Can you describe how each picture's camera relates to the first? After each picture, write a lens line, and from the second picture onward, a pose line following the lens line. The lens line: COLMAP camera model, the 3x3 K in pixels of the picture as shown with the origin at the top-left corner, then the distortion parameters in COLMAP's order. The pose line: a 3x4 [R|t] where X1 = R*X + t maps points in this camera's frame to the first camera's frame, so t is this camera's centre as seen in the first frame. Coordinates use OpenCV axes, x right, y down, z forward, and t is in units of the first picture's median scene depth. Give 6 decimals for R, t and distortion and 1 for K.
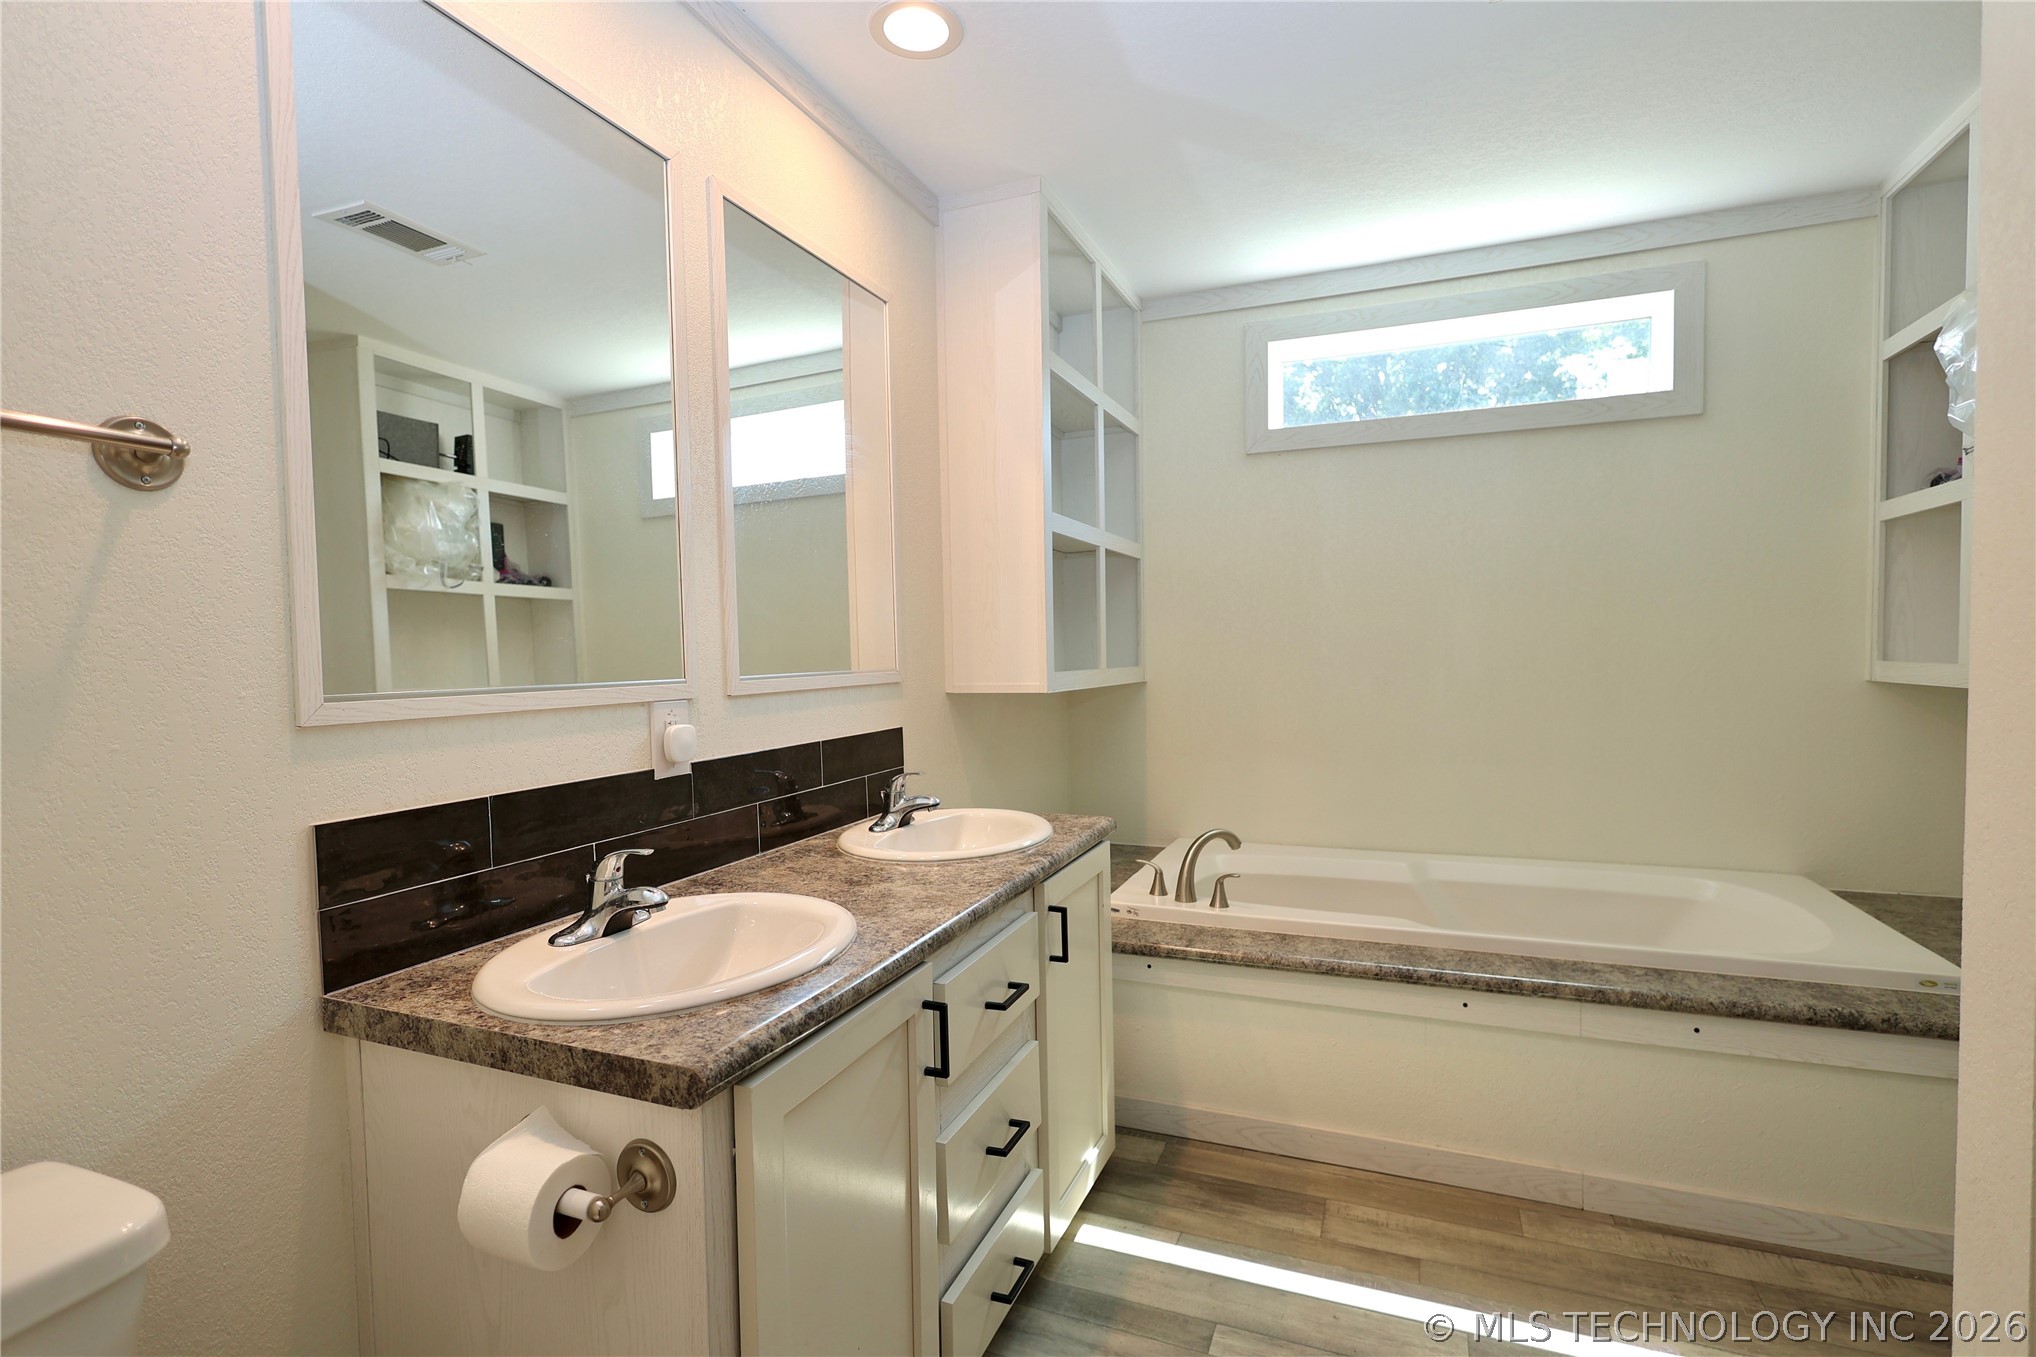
lens RADIAL K [[941.0, 0, 1026.9], [0, 941.0, 693.1], [0, 0, 1]] dist [-0.003540, 0.000596]
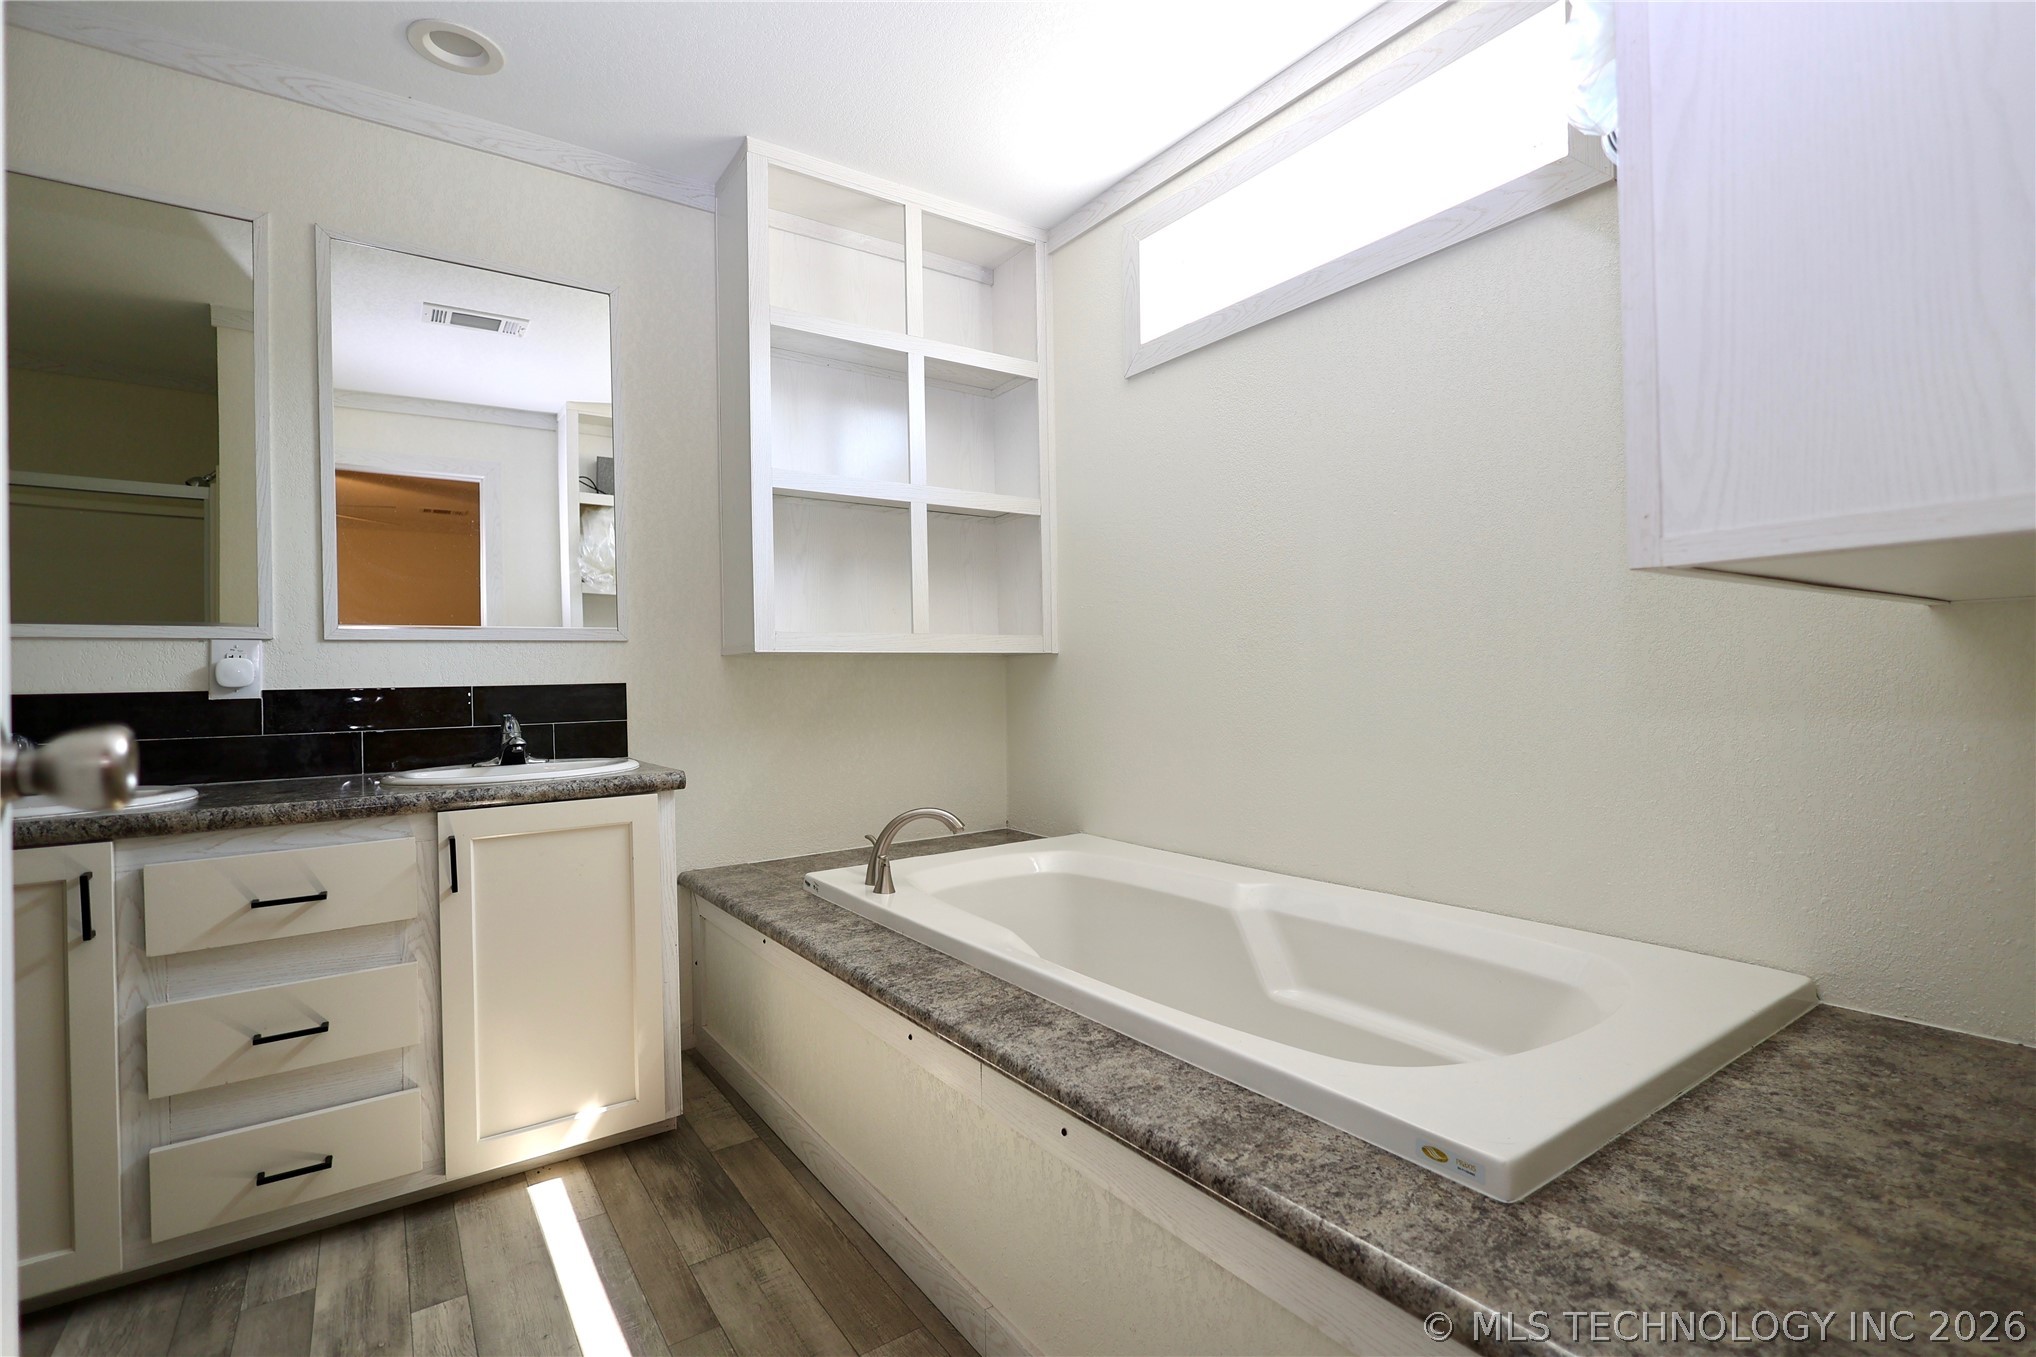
lens RADIAL K [[941.0, 0, 1025.9], [0, 941.0, 676.8], [0, 0, 1]] dist [-0.003540, 0.000596]
pose [[0.846485, 0.000034, -0.532413, 1.053752], [-0.018239, 0.999415, -0.028934, 0.067166], [0.532101, 0.034203, 0.845990, 0.437304]]
